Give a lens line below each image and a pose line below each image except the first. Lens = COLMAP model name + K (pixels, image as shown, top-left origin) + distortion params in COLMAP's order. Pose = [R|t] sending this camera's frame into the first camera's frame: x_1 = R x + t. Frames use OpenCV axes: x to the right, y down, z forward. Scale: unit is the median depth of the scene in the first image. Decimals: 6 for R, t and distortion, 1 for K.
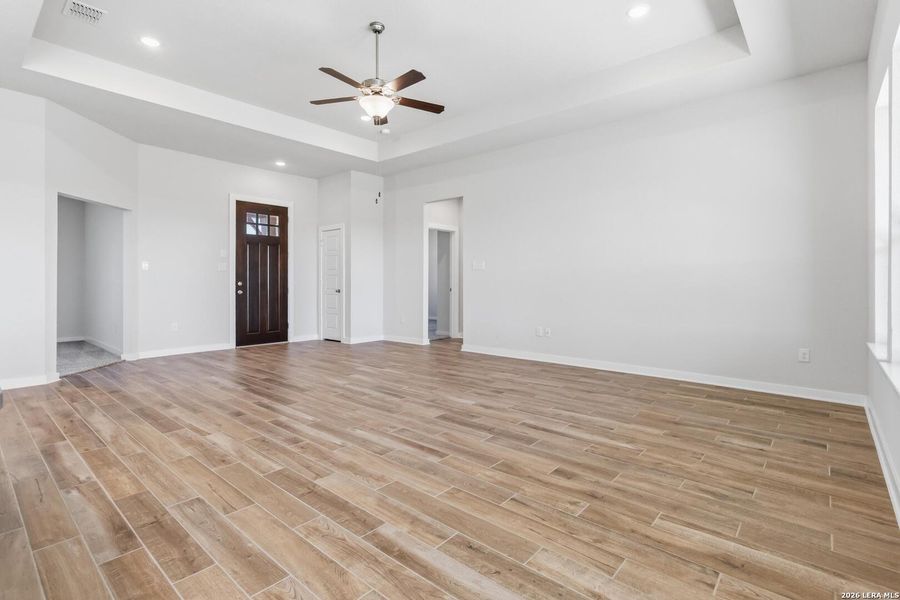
lens RADIAL K [[433.9, 0, 450.8], [0, 433.9, 284.2], [0, 0, 1]] dist [-0.014044, -0.000763]
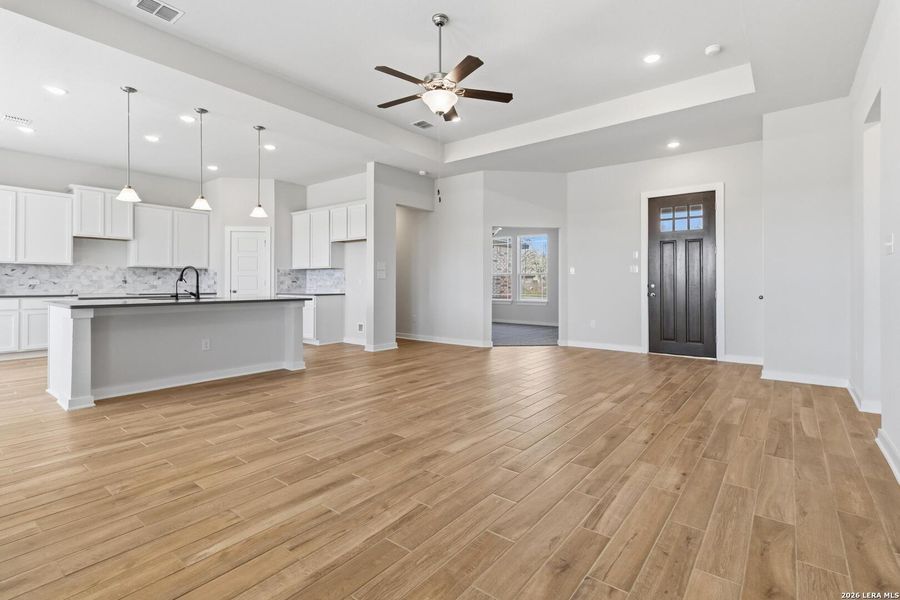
lens RADIAL K [[423.0, 0, 453.8], [0, 423.0, 284.6], [0, 0, 1]] dist [0.002163, 0.000542]
pose [[0.051763, 0.001871, -0.998658, 0.895021], [-0.005605, 0.999983, 0.001583, -0.007228], [0.998644, 0.005515, 0.051773, 1.136294]]
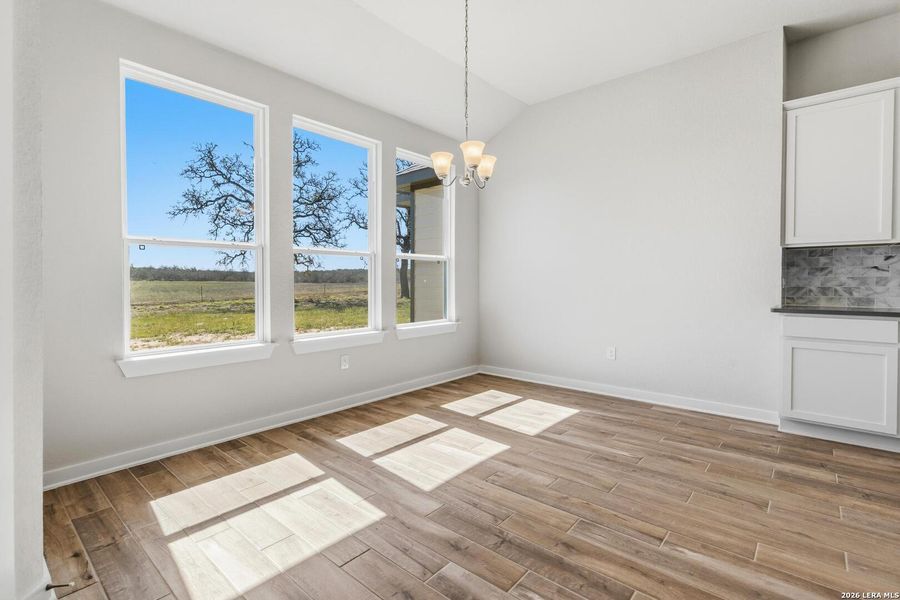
lens RADIAL K [[423.0, 0, 453.8], [0, 423.0, 284.6], [0, 0, 1]] dist [0.002163, 0.000542]
pose [[-0.999984, -0.001748, -0.005435, -0.167294], [-0.001791, 0.999967, 0.007876, -0.005292], [0.005421, 0.007885, -0.999954, 0.169244]]
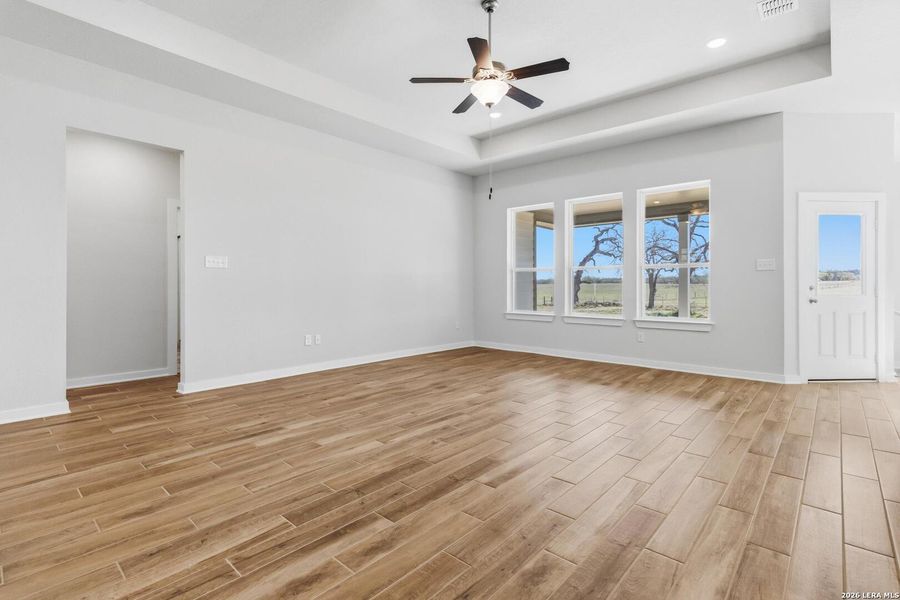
lens RADIAL K [[423.0, 0, 453.8], [0, 423.0, 284.6], [0, 0, 1]] dist [0.002163, 0.000542]
pose [[0.015896, 0.000316, 0.999874, -1.240648], [0.002654, 0.999996, -0.000359, -0.008252], [-0.999870, 0.002660, 0.015895, 1.232099]]
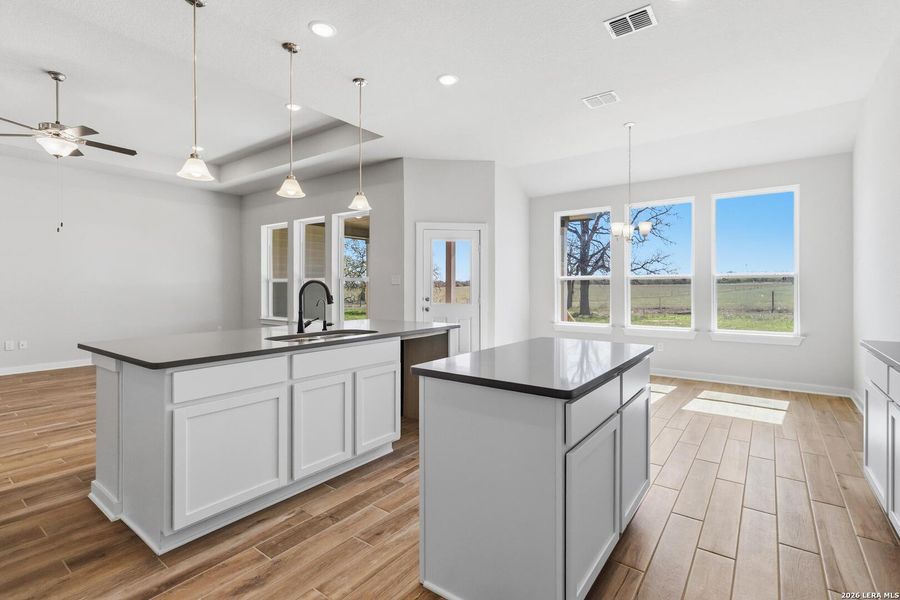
lens RADIAL K [[423.0, 0, 453.8], [0, 423.0, 284.6], [0, 0, 1]] dist [0.002163, 0.000542]
pose [[-0.077144, 0.002524, 0.997017, -1.590650], [0.003137, 0.999992, -0.002289, -0.049288], [-0.997015, 0.002951, -0.077152, 0.055290]]
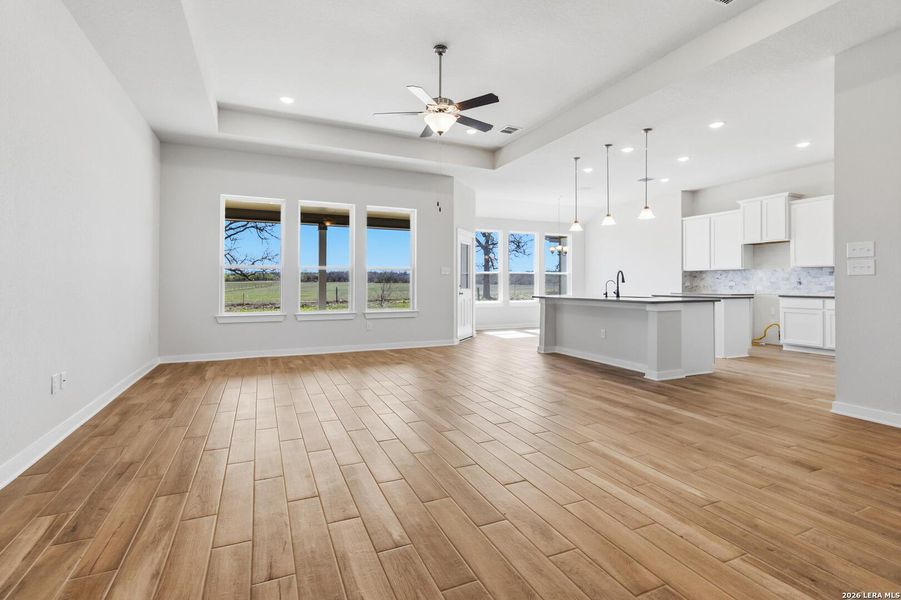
lens RADIAL K [[427.6, 0, 454.2], [0, 427.6, 280.1], [0, 0, 1]] dist [0.001895, 0.000094]
pose [[-0.908874, 0.002845, 0.417061, -0.760093], [0.000329, 0.999981, -0.006106, -0.011514], [-0.417070, -0.005413, -0.908858, 2.272328]]
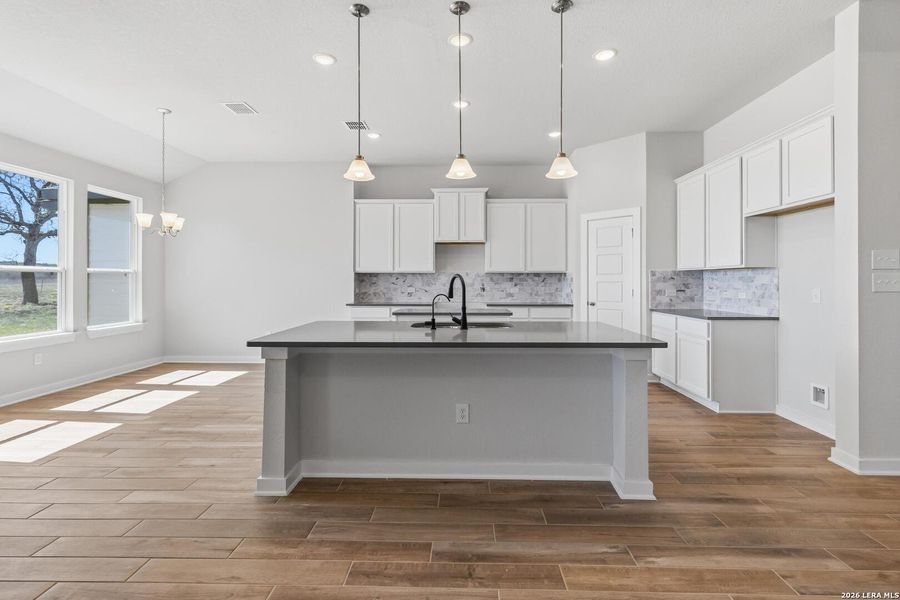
lens RADIAL K [[427.2, 0, 453.7], [0, 427.2, 280.2], [0, 0, 1]] dist [0.001895, 0.000094]
pose [[-0.771331, -0.003591, -0.636424, -0.041633], [-0.003082, 0.999993, -0.001908, -0.049518], [0.636427, 0.000489, -0.771337, 0.994546]]
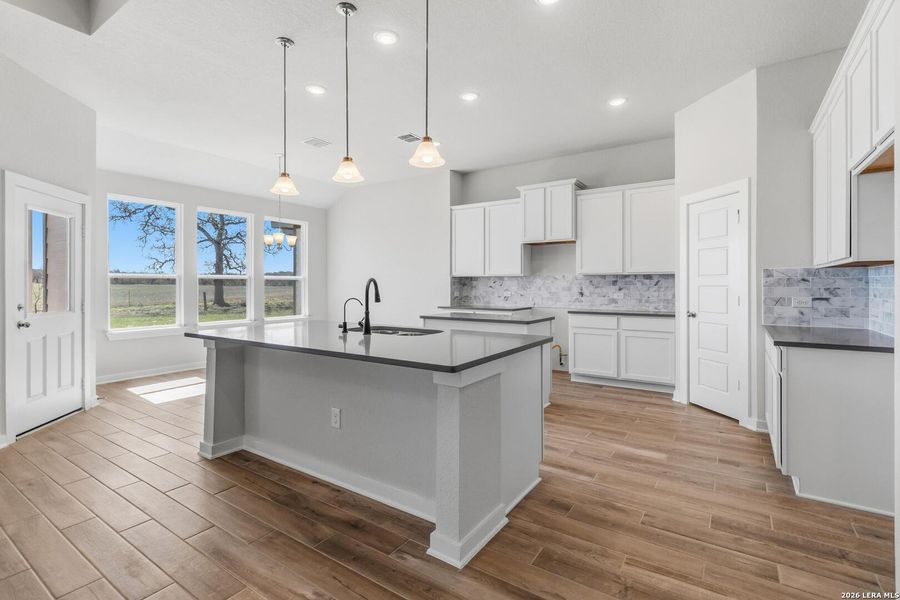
lens RADIAL K [[423.0, 0, 453.8], [0, 423.0, 284.6], [0, 0, 1]] dist [0.002163, 0.000542]
pose [[-0.991961, -0.000402, -0.126541, -0.700123], [-0.000622, 0.999998, 0.001703, -0.052285], [0.126540, 0.001768, -0.991960, 1.204792]]
